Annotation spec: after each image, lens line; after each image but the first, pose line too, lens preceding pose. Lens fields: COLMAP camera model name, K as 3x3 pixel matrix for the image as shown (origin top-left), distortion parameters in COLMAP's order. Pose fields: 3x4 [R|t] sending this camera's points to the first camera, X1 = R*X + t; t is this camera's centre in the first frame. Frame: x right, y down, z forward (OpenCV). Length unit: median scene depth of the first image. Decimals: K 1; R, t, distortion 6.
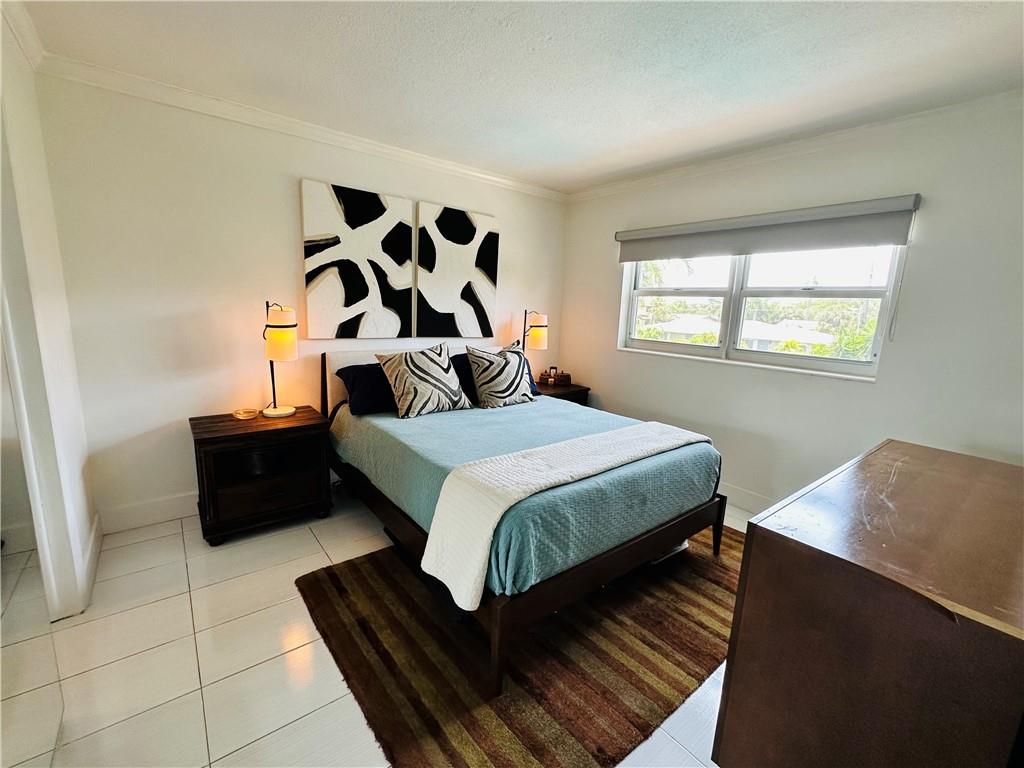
lens RADIAL K [[437.6, 0, 512.0], [0, 437.6, 384.0], [0, 0, 1]] dist [-0.022574, -0.000034]
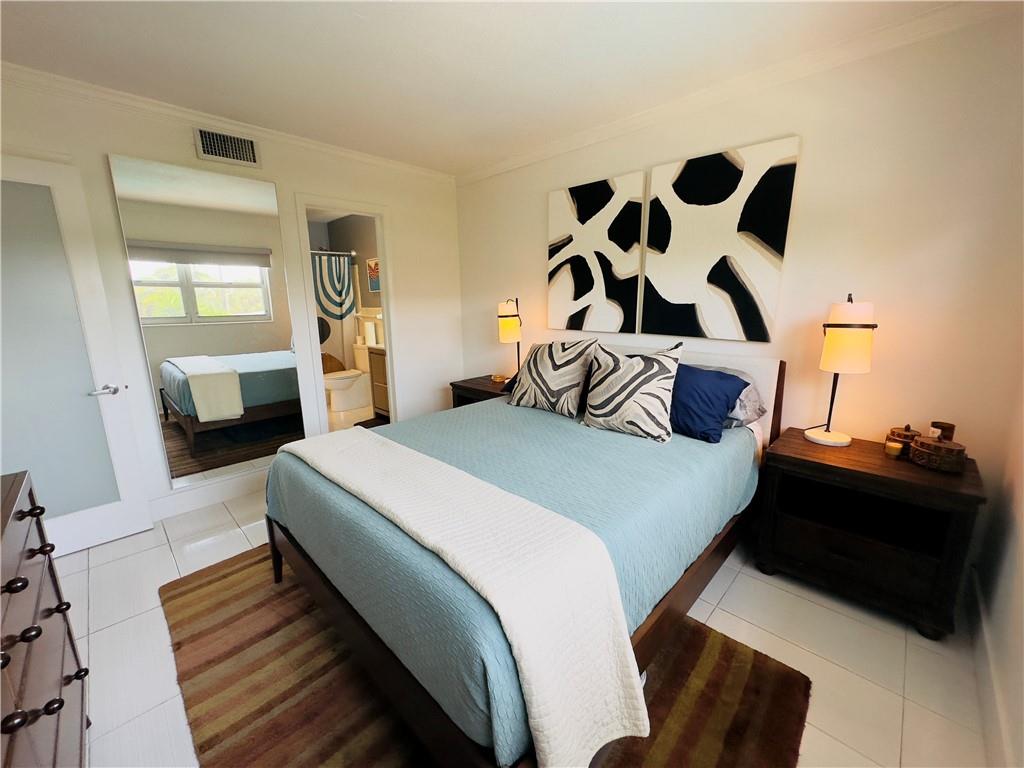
lens RADIAL K [[407.9, 0, 512.0], [0, 407.9, 384.0], [0, 0, 1]] dist [-0.000007, 0.000264]
pose [[0.122877, 0.164114, -0.978758, 0.585587], [-0.159561, 0.976669, 0.143732, -0.091330], [0.979511, 0.138510, 0.146197, 0.699511]]
